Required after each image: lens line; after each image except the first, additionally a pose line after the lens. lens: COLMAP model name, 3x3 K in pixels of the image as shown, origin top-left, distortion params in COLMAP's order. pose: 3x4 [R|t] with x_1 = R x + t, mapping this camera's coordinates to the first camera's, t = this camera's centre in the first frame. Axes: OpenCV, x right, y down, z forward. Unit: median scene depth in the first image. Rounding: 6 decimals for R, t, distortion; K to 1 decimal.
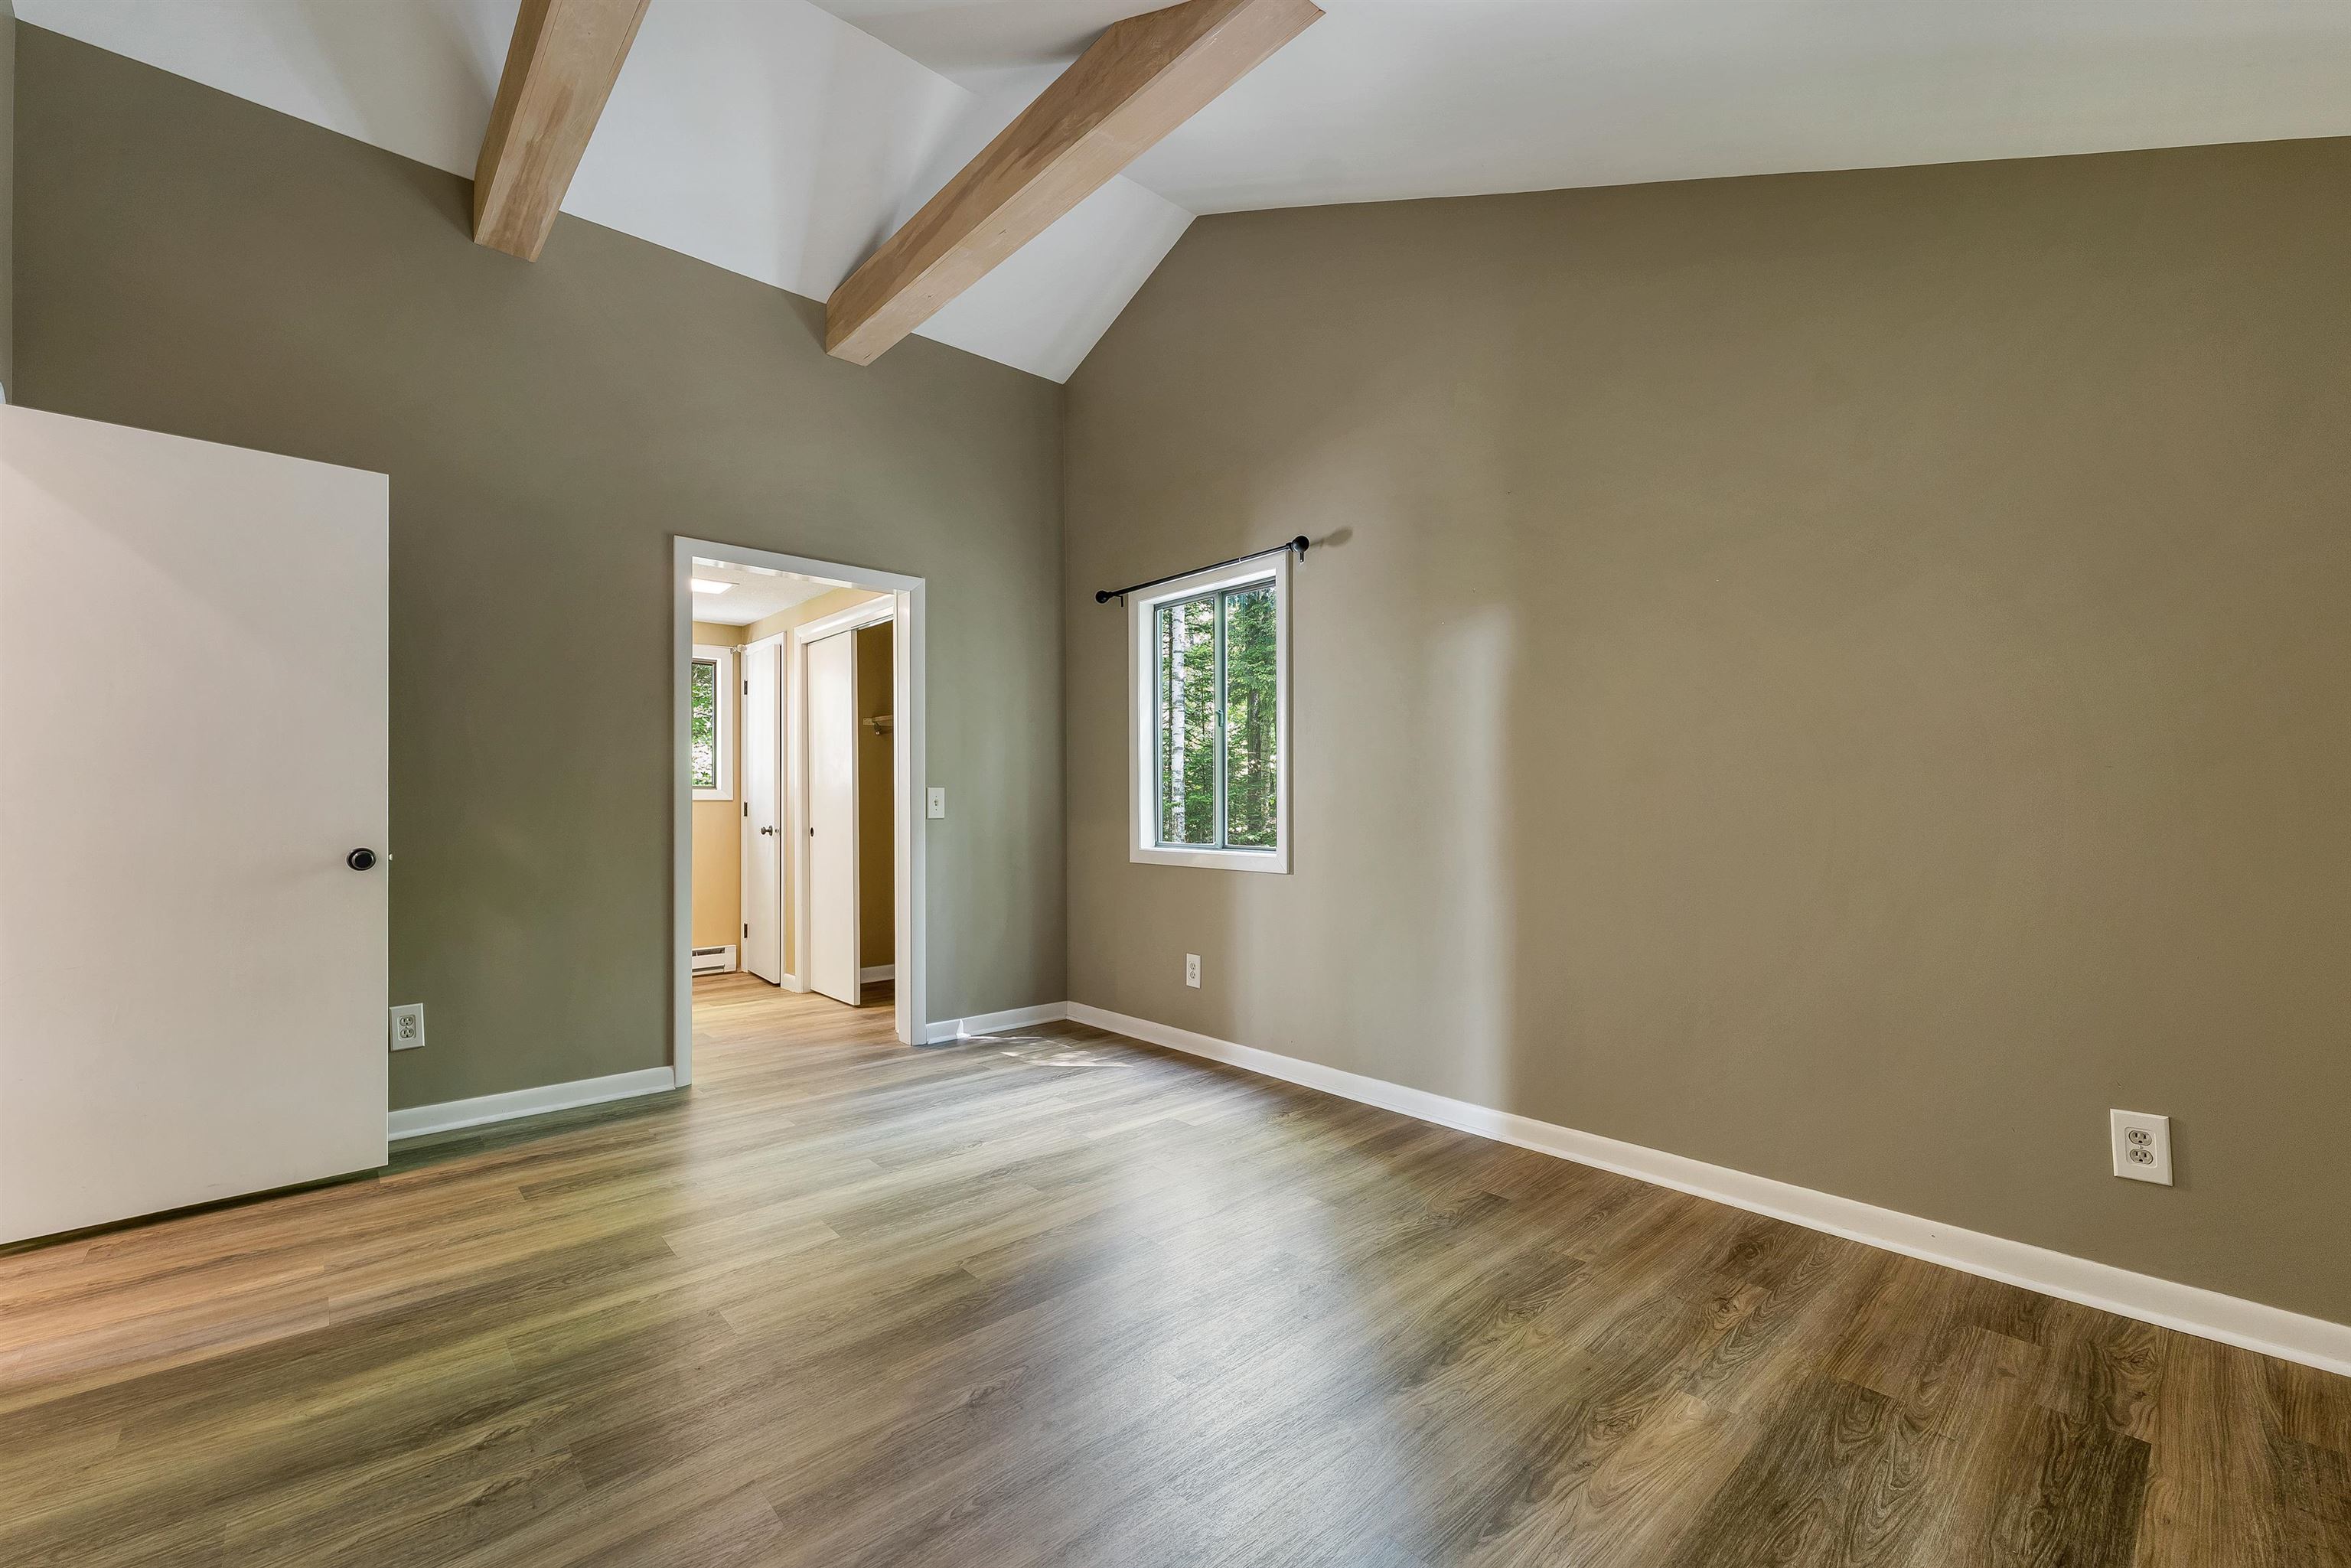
lens RADIAL K [[990.8, 0, 1166.7], [0, 990.8, 791.2], [0, 0, 1]] dist [0.002382, 0.000715]
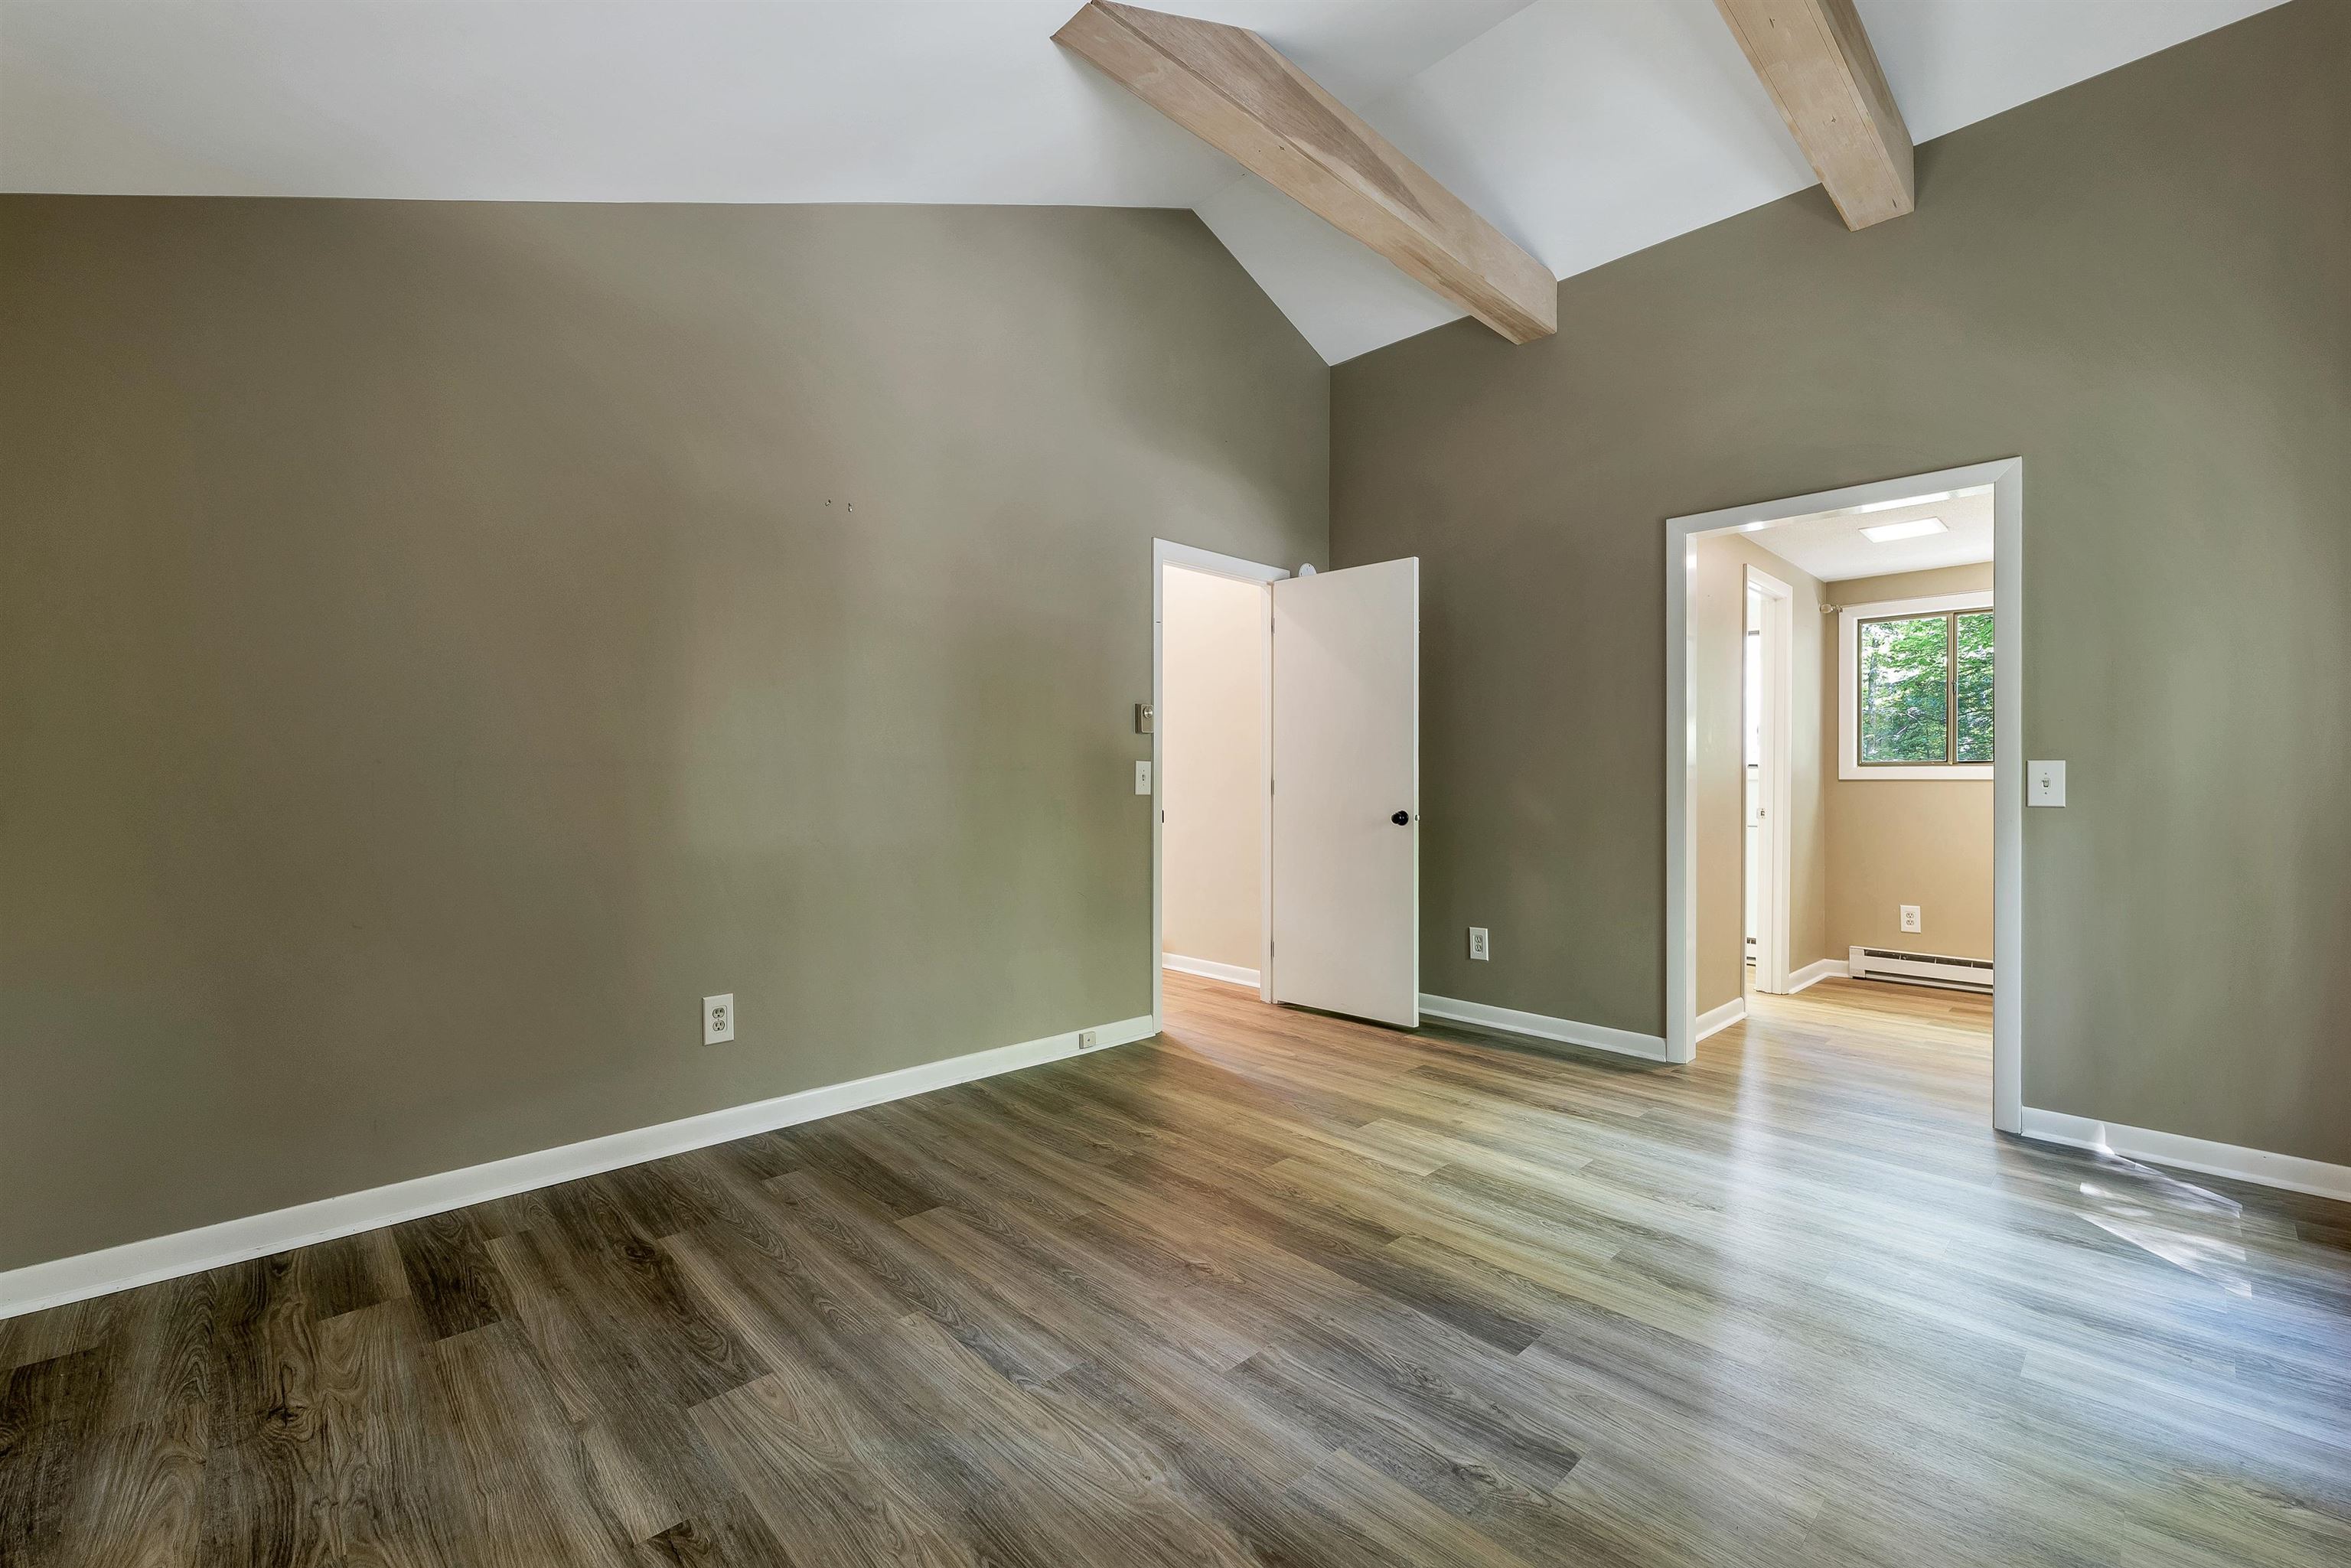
lens RADIAL K [[964.5, 0, 1148.3], [0, 964.5, 782.4], [0, 0, 1]] dist [0.001237, 0.000100]
pose [[0.018523, 0.005157, -0.999815, 0.649294], [0.006686, 0.999964, 0.005282, 0.004299], [0.999806, -0.006783, 0.018488, 0.599913]]
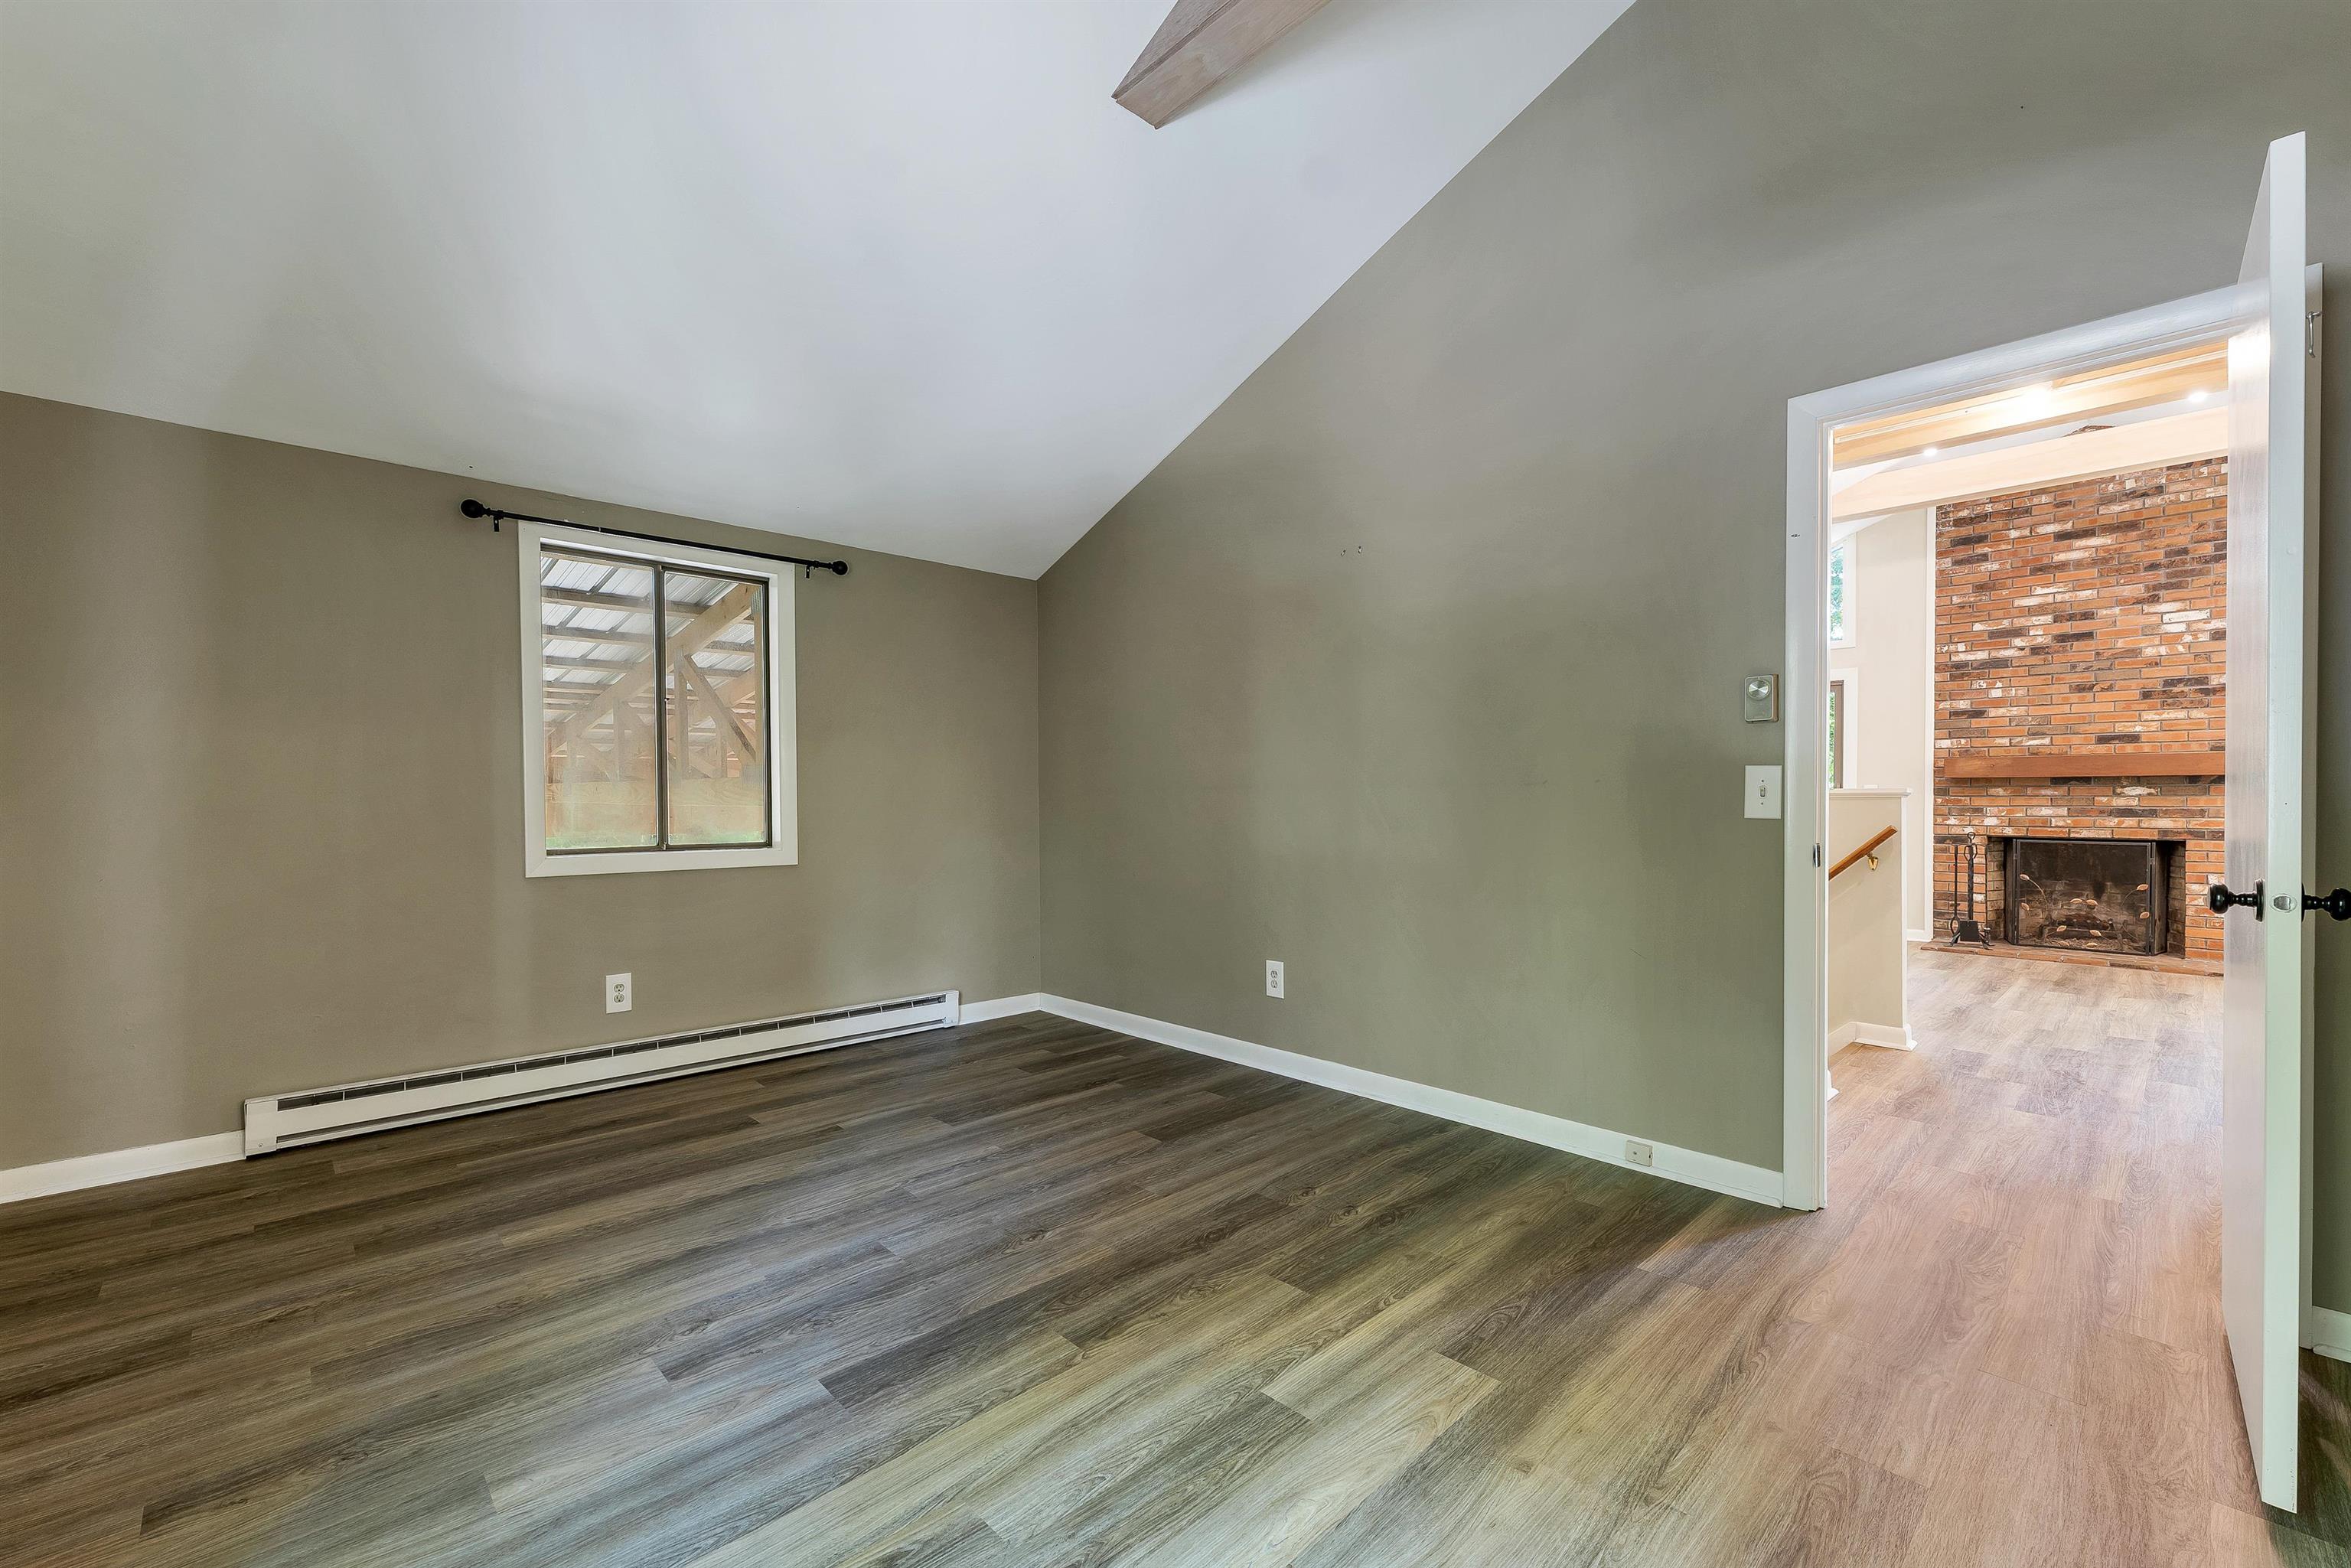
lens RADIAL K [[949.6, 0, 1182.1], [0, 949.6, 809.9], [0, 0, 1]] dist [-0.000684, 0.000044]
pose [[-0.998868, 0.005530, -0.047241, -0.214060], [0.005261, 0.999969, 0.005806, 0.013631], [0.047272, 0.005551, -0.998867, 1.503875]]
